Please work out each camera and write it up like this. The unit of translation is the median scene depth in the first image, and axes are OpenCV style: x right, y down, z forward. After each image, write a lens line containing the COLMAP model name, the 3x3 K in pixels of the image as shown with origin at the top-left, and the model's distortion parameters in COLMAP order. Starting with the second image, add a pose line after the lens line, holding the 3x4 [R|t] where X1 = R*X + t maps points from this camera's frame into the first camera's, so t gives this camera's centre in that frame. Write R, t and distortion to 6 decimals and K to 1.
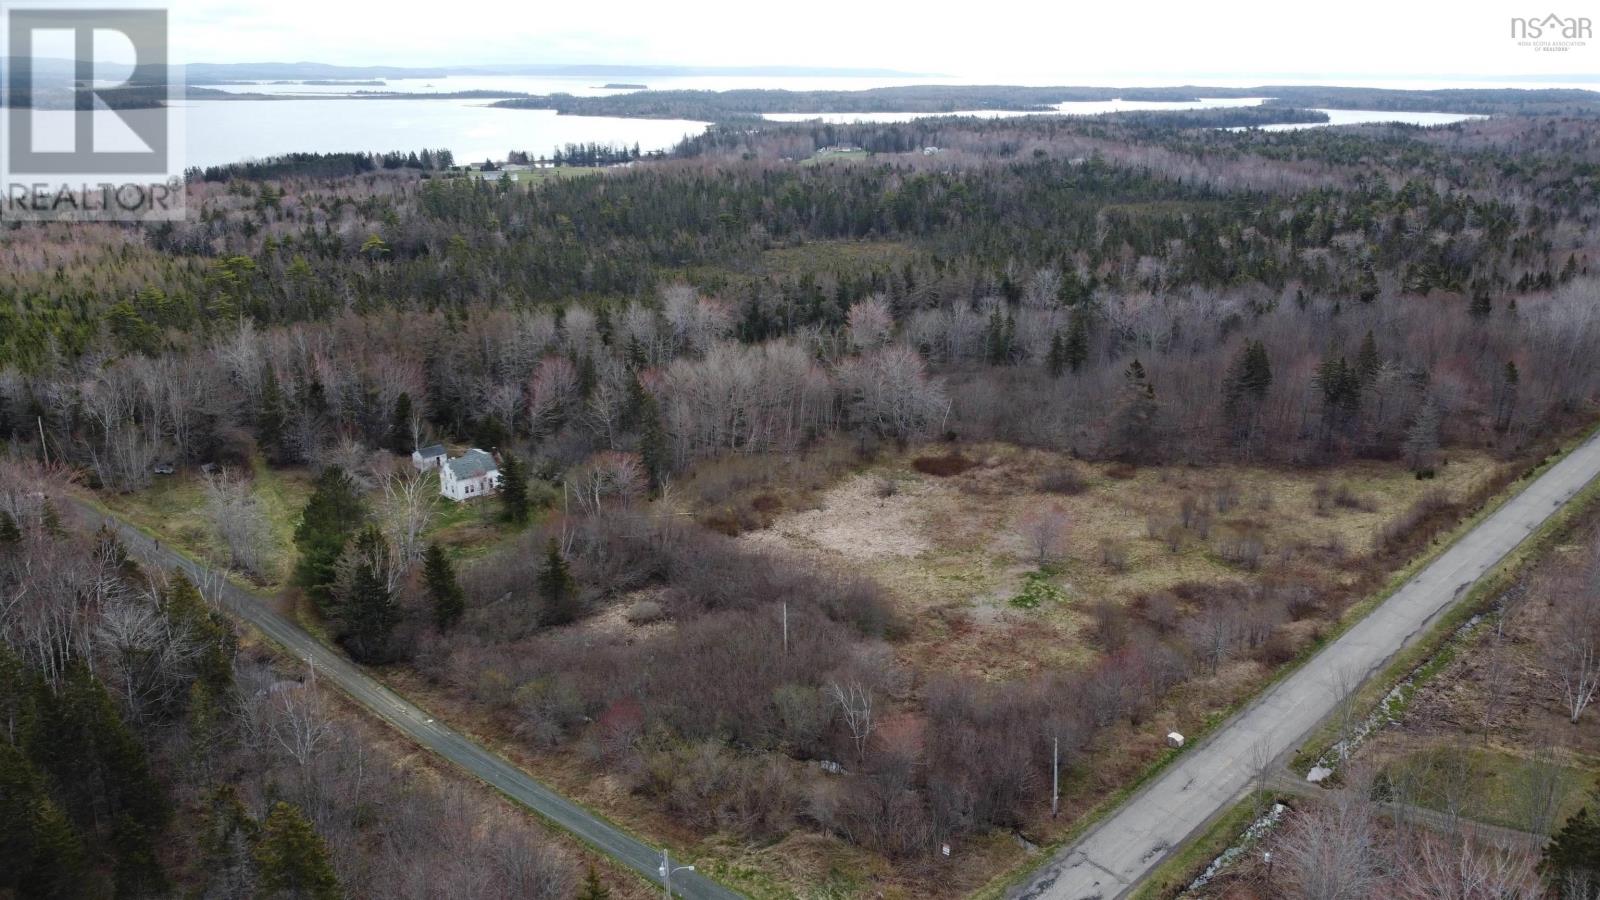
lens RADIAL K [[1202.4, 0, 797.3], [0, 1202.4, 432.0], [0, 0, 1]] dist [0.006638, -0.010109]
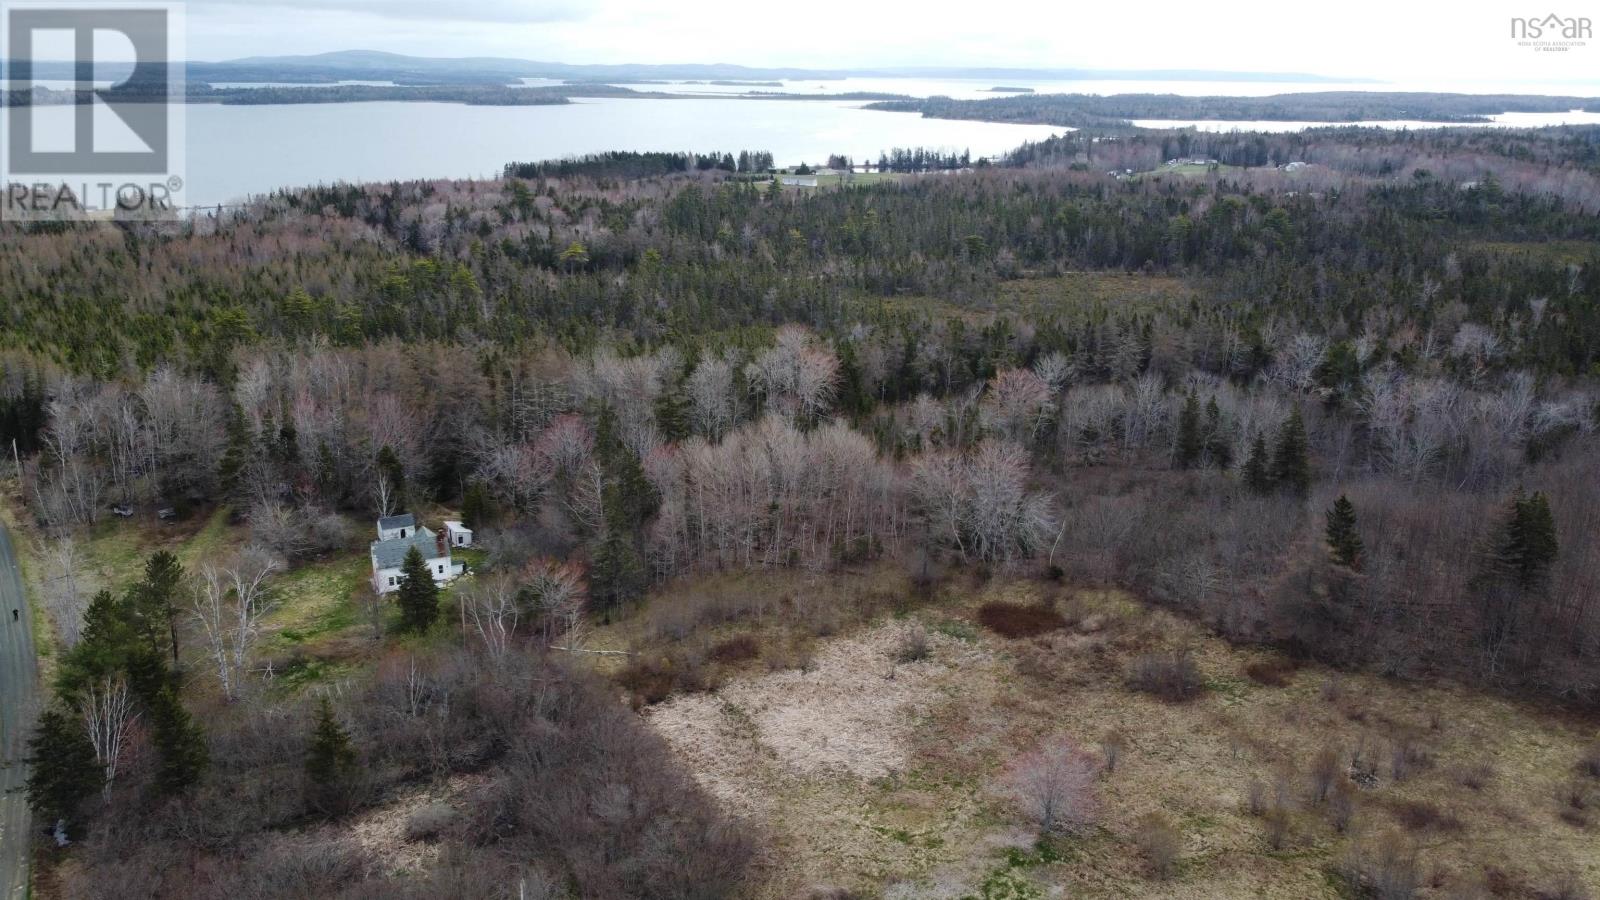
lens RADIAL K [[1202.4, 0, 802.9], [0, 1202.4, 431.3], [0, 0, 1]] dist [0.006638, -0.010109]
pose [[0.950927, 0.093864, -0.294835, 0.062238], [-0.094720, 0.995439, 0.011409, -0.024969], [0.294561, 0.017077, 0.955480, 0.085092]]
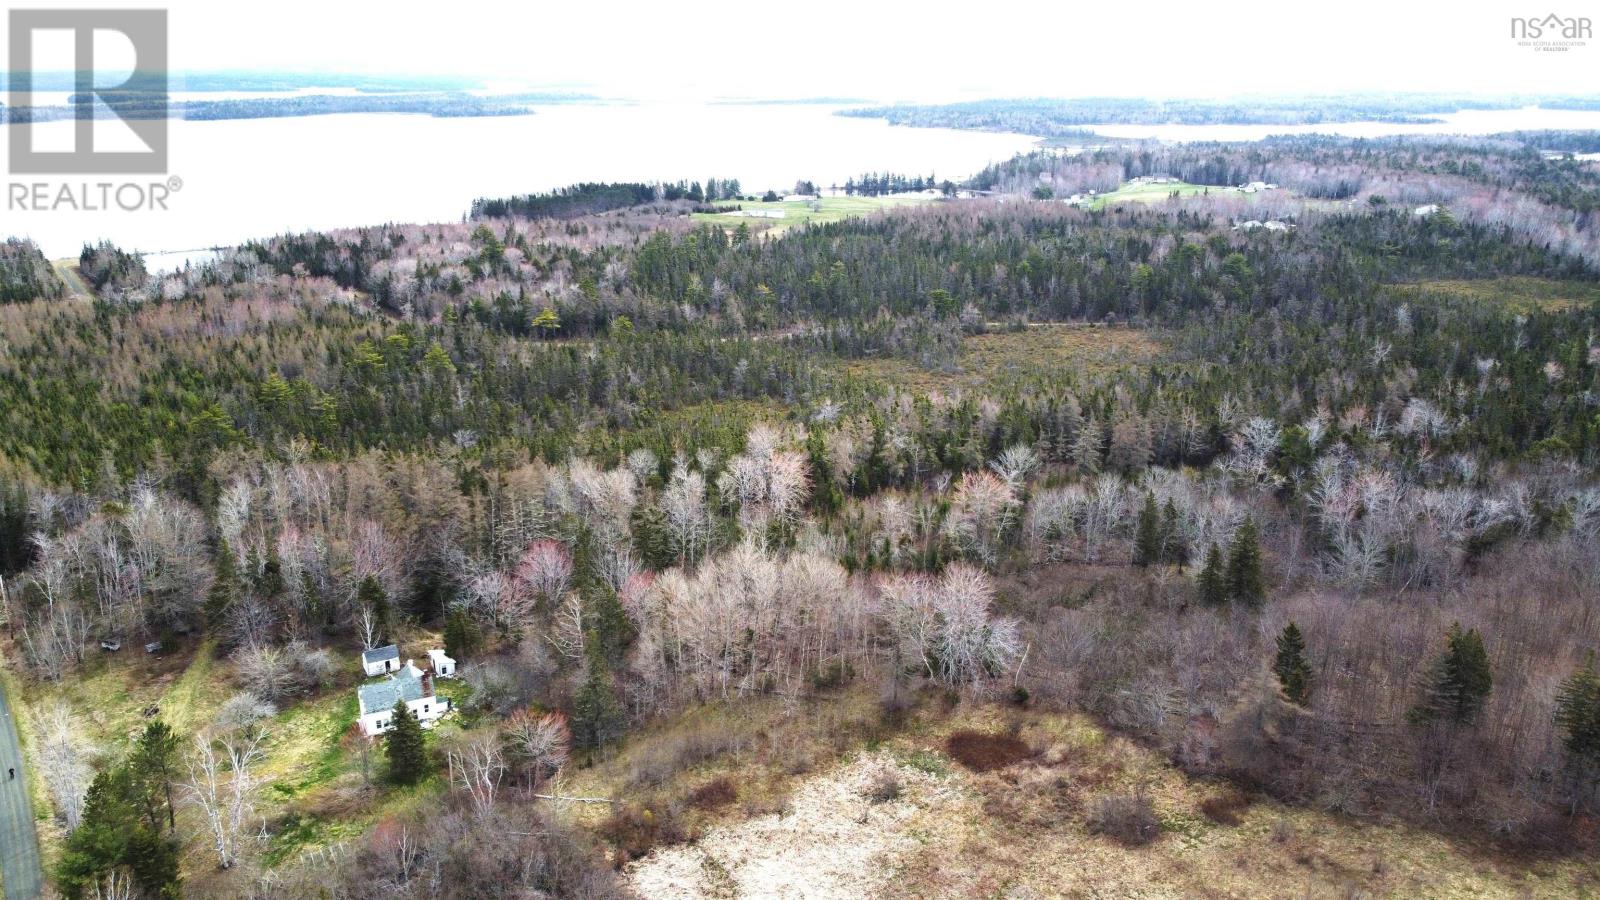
lens RADIAL K [[1202.4, 0, 802.3], [0, 1202.4, 429.7], [0, 0, 1]] dist [0.006638, -0.010109]
pose [[0.958977, 0.076975, -0.272835, 0.062505], [-0.076852, 0.996980, 0.011156, -0.053288], [0.272870, 0.010270, 0.961996, 0.076348]]
